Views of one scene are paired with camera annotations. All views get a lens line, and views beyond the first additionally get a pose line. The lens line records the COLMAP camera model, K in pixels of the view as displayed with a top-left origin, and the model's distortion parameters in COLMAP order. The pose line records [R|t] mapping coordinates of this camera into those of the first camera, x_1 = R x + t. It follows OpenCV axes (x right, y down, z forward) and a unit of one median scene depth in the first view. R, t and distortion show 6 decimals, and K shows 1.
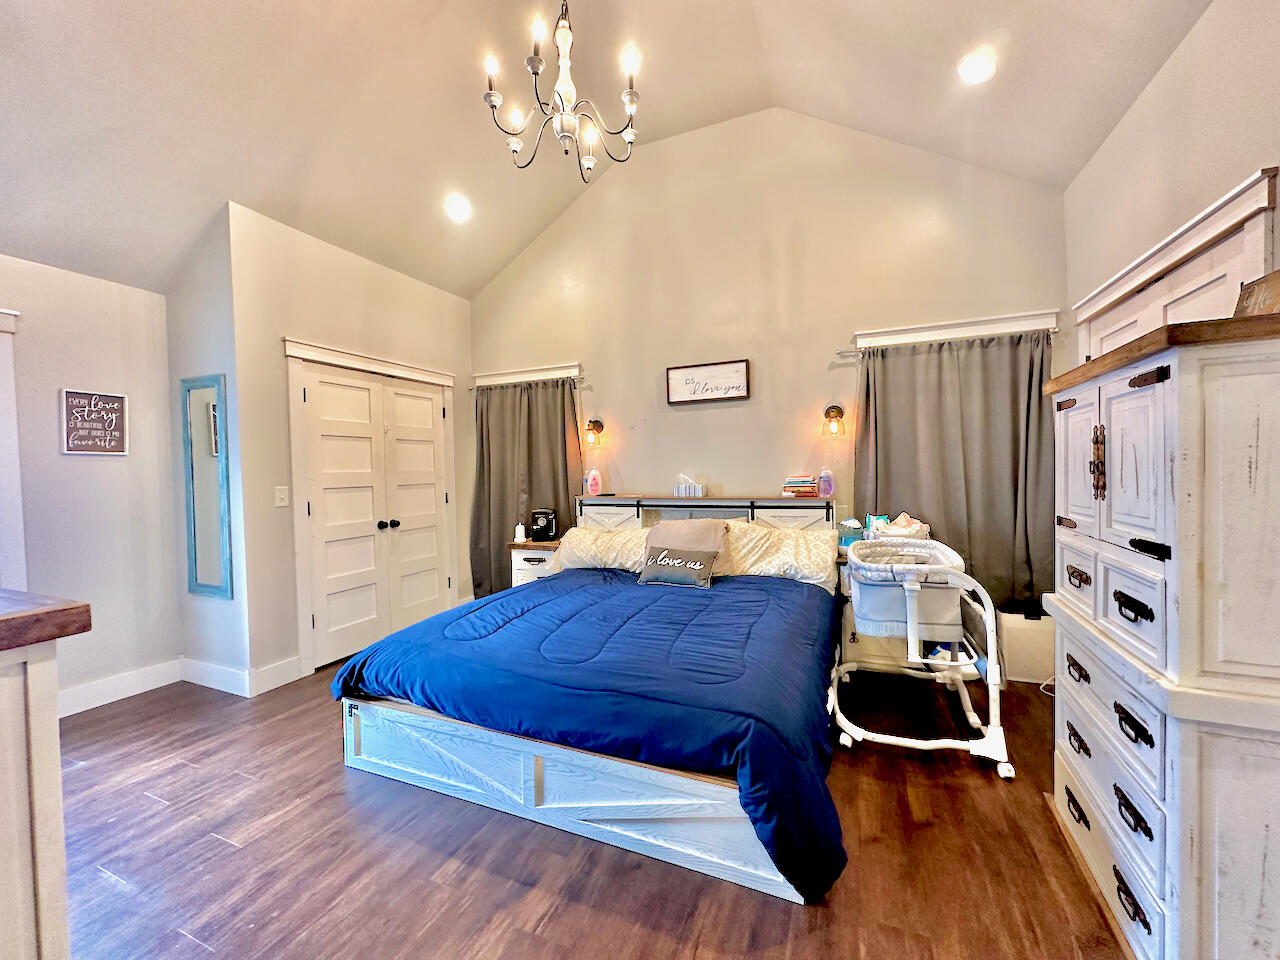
lens RADIAL K [[516.8, 0, 640.0], [0, 516.8, 480.0], [0, 0, 1]] dist [-0.000654, -0.000221]
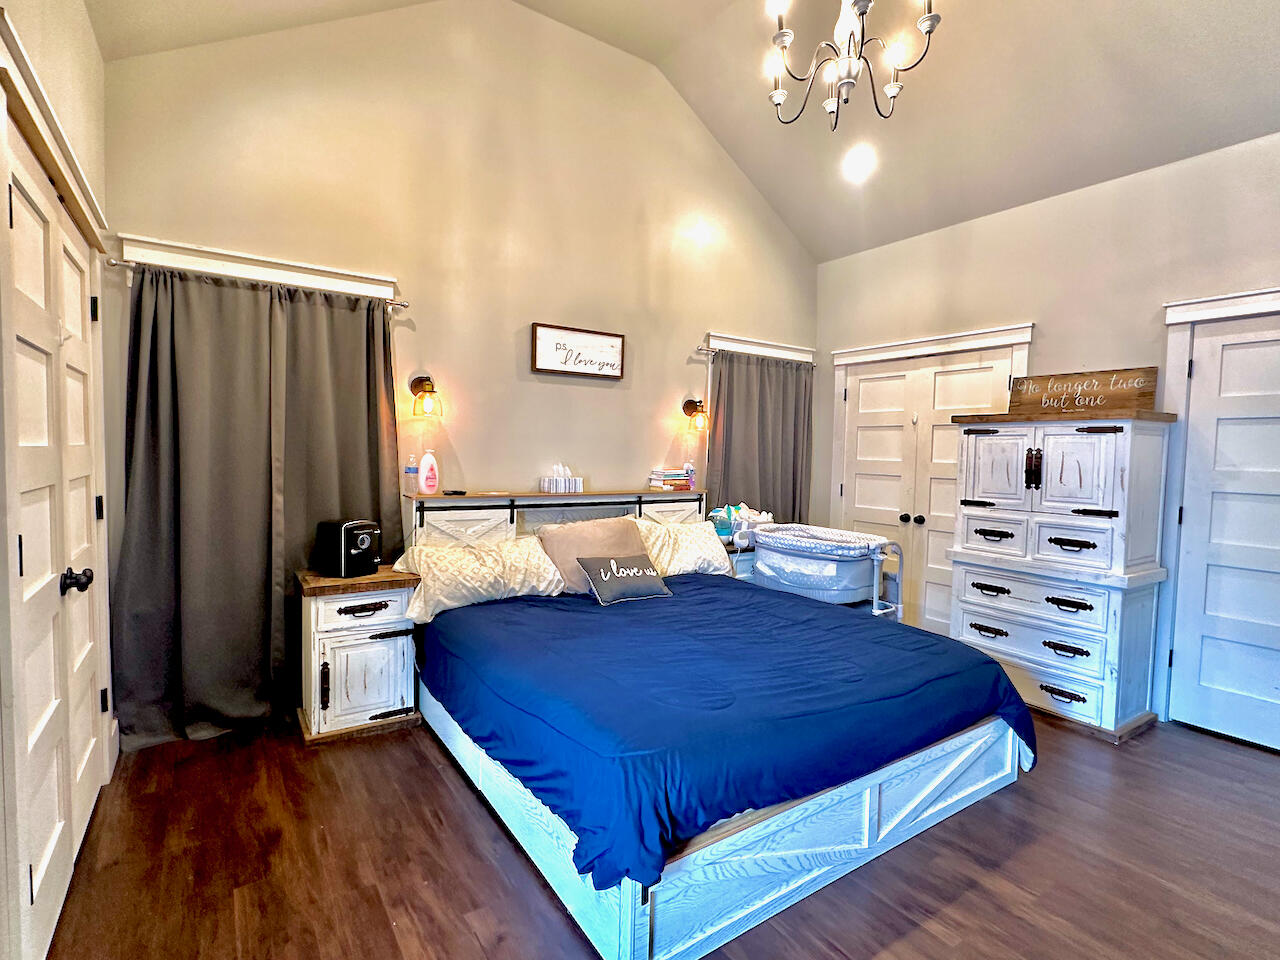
lens RADIAL K [[633.6, 0, 640.0], [0, 633.6, 480.0], [0, 0, 1]] dist [-0.003297, -0.000240]
pose [[0.530131, -0.006119, 0.847893, -0.714648], [-0.013466, 0.999787, 0.015635, -0.004145], [-0.847809, -0.019706, 0.529936, 0.411461]]
